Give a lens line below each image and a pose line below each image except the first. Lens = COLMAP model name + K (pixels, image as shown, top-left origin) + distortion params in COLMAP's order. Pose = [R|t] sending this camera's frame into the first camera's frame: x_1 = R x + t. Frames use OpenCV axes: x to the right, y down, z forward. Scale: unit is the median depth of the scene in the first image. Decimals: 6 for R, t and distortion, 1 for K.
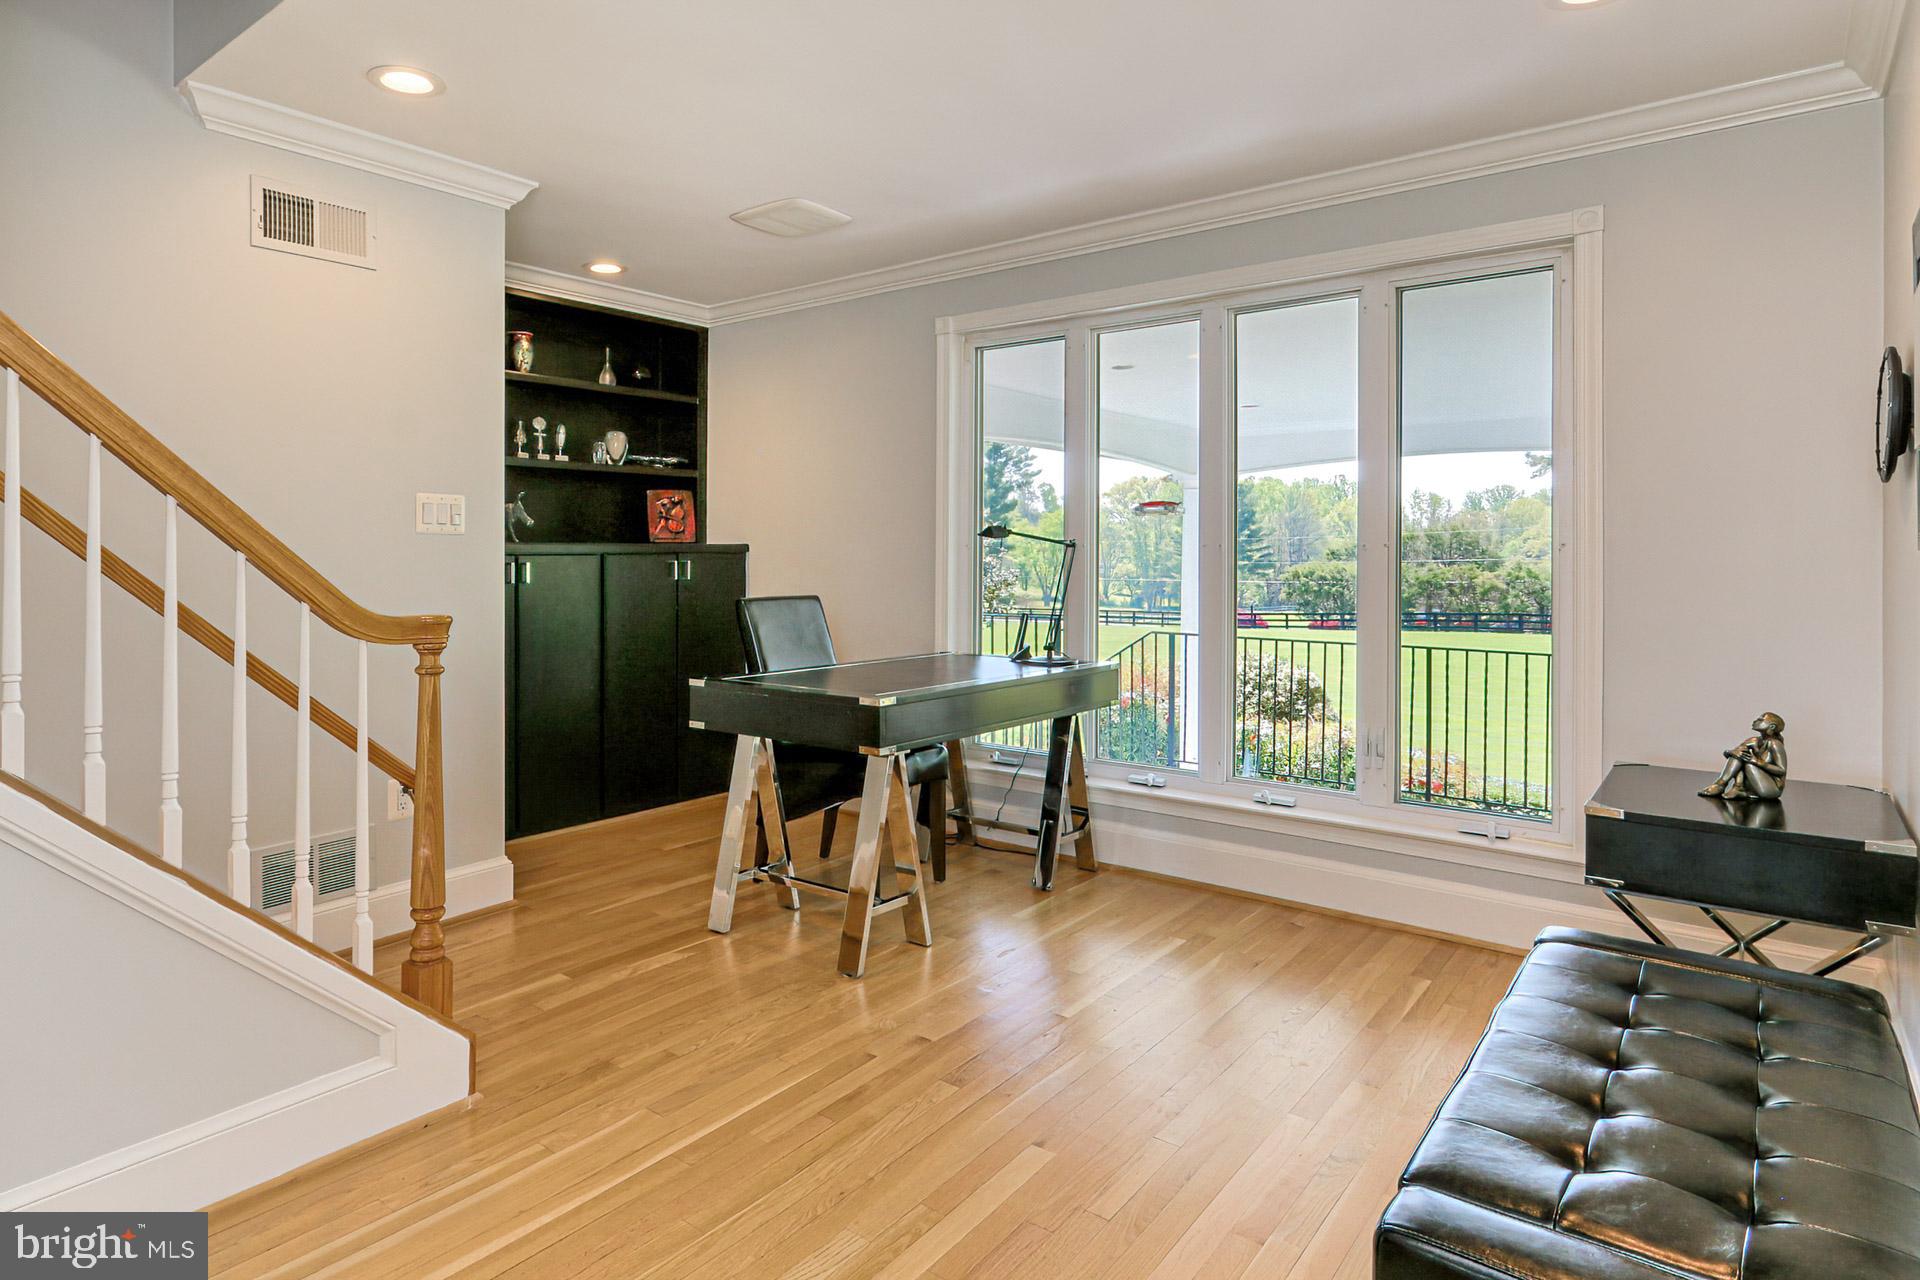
lens RADIAL K [[1015.3, 0, 957.1], [0, 1015.3, 549.2], [0, 0, 1]] dist [0.001433, 0.000748]
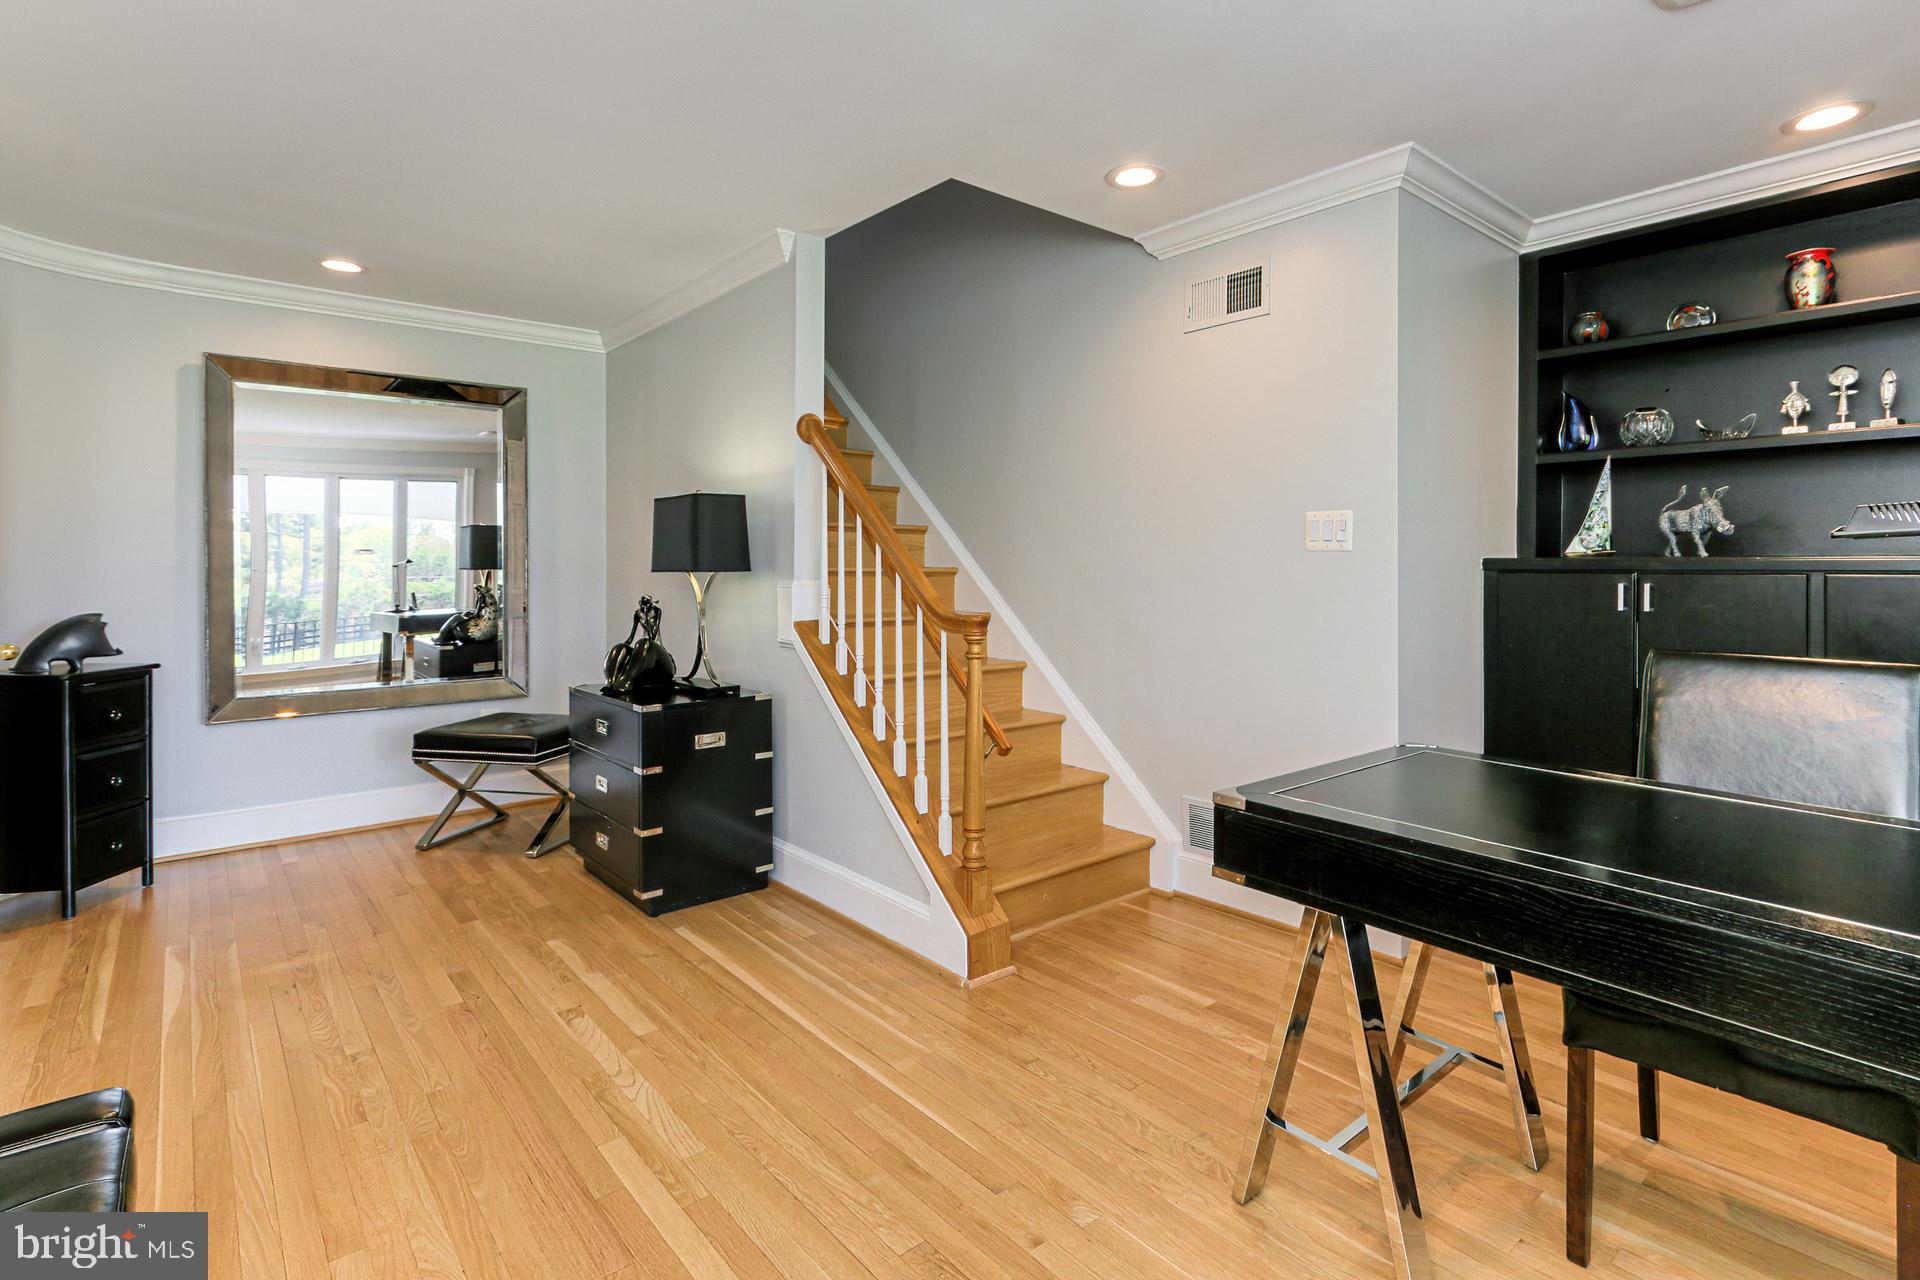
lens RADIAL K [[978.3, 0, 958.1], [0, 978.3, 567.0], [0, 0, 1]] dist [-0.000837, 0.000148]
pose [[-0.224771, 0.010642, -0.974354, 0.520116], [0.001608, 0.999943, 0.010551, -0.009790], [0.974410, 0.000805, -0.224775, 0.866574]]
